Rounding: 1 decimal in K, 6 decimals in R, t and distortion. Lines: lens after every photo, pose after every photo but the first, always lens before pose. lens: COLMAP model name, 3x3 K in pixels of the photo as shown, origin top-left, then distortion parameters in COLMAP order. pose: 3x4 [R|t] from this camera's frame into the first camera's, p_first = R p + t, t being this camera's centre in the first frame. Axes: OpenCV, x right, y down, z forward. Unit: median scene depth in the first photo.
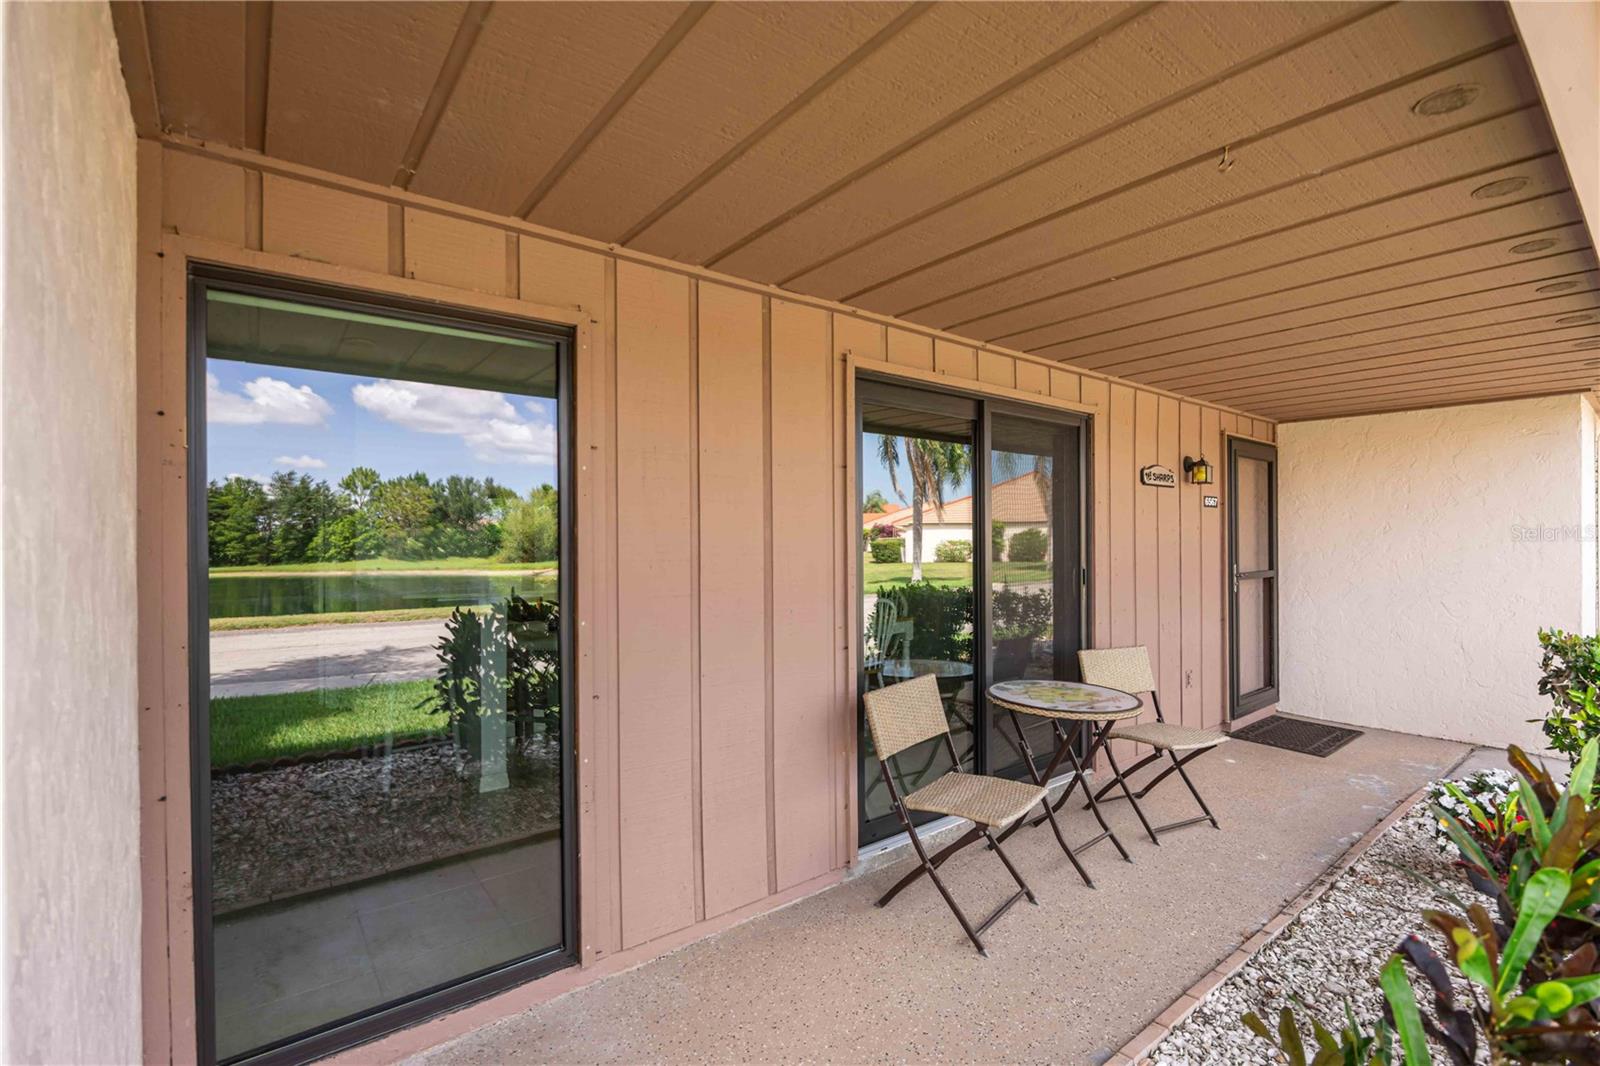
lens RADIAL K [[695.6, 0, 795.0], [0, 695.6, 542.3], [0, 0, 1]] dist [0.001810, 0.000153]
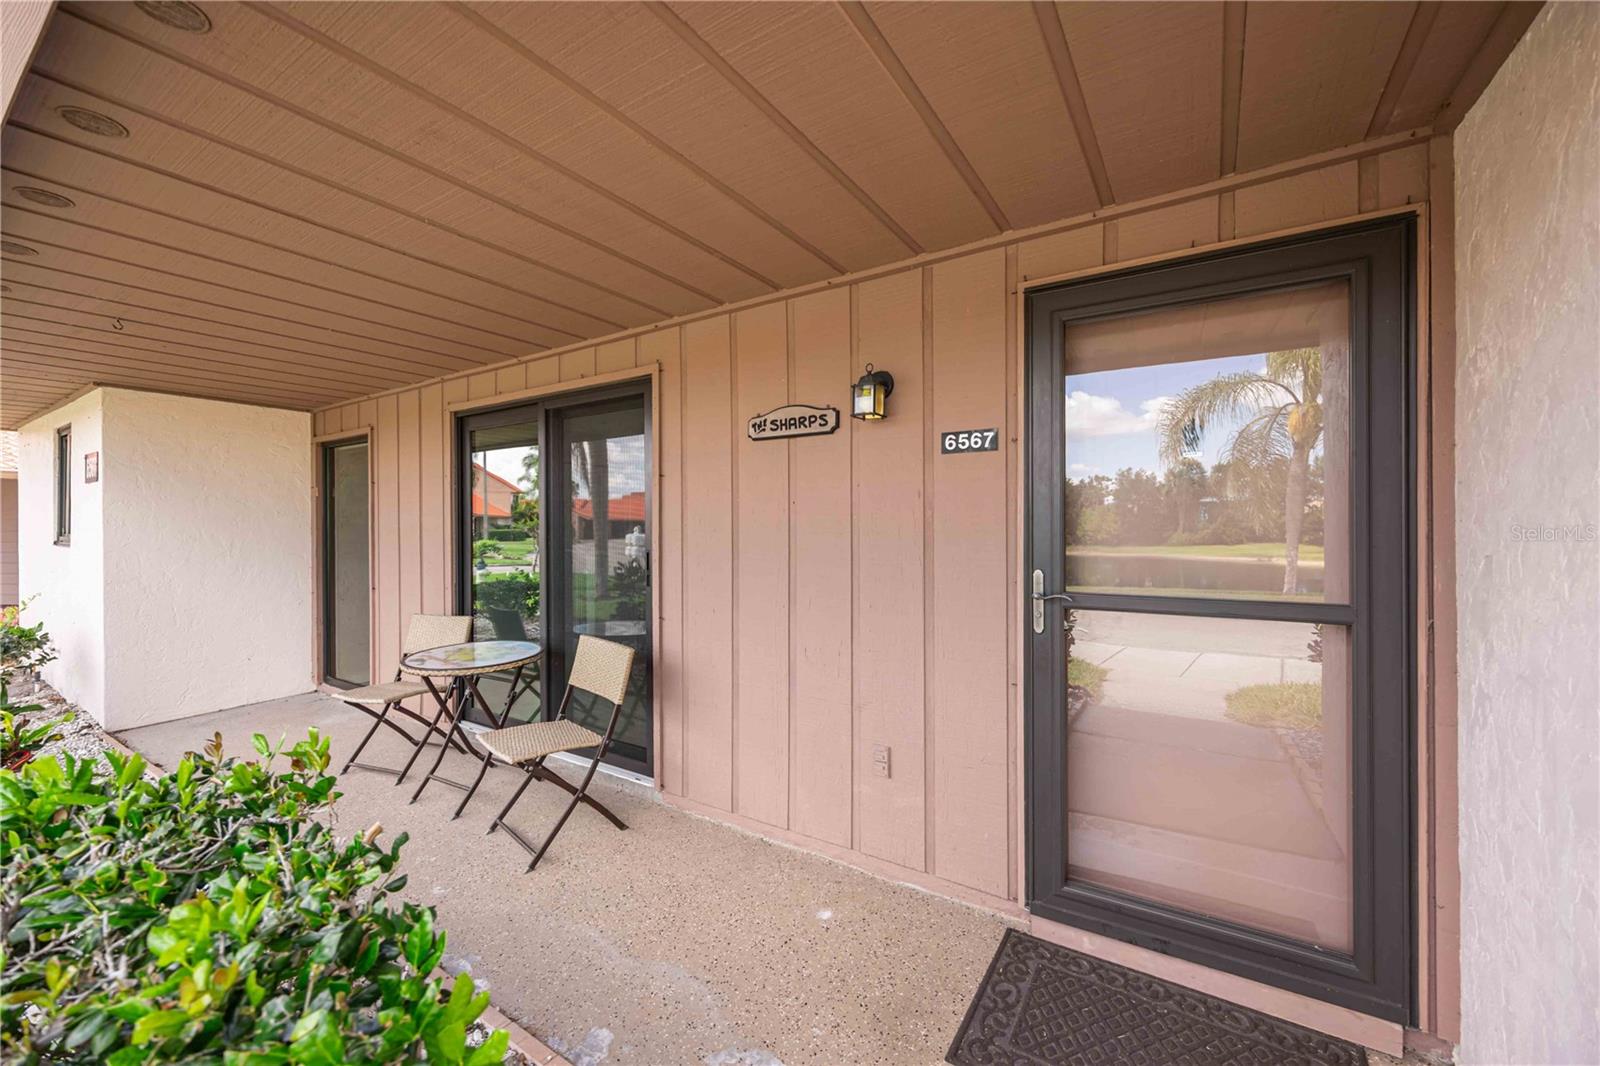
lens RADIAL K [[617.4, 0, 798.1], [0, 617.4, 537.6], [0, 0, 1]] dist [-0.000680, 0.000022]
pose [[0.352024, 0.016939, -0.935838, 1.190340], [0.002514, 0.999816, 0.019043, 0.002683], [0.935988, -0.009056, 0.351917, 0.896160]]
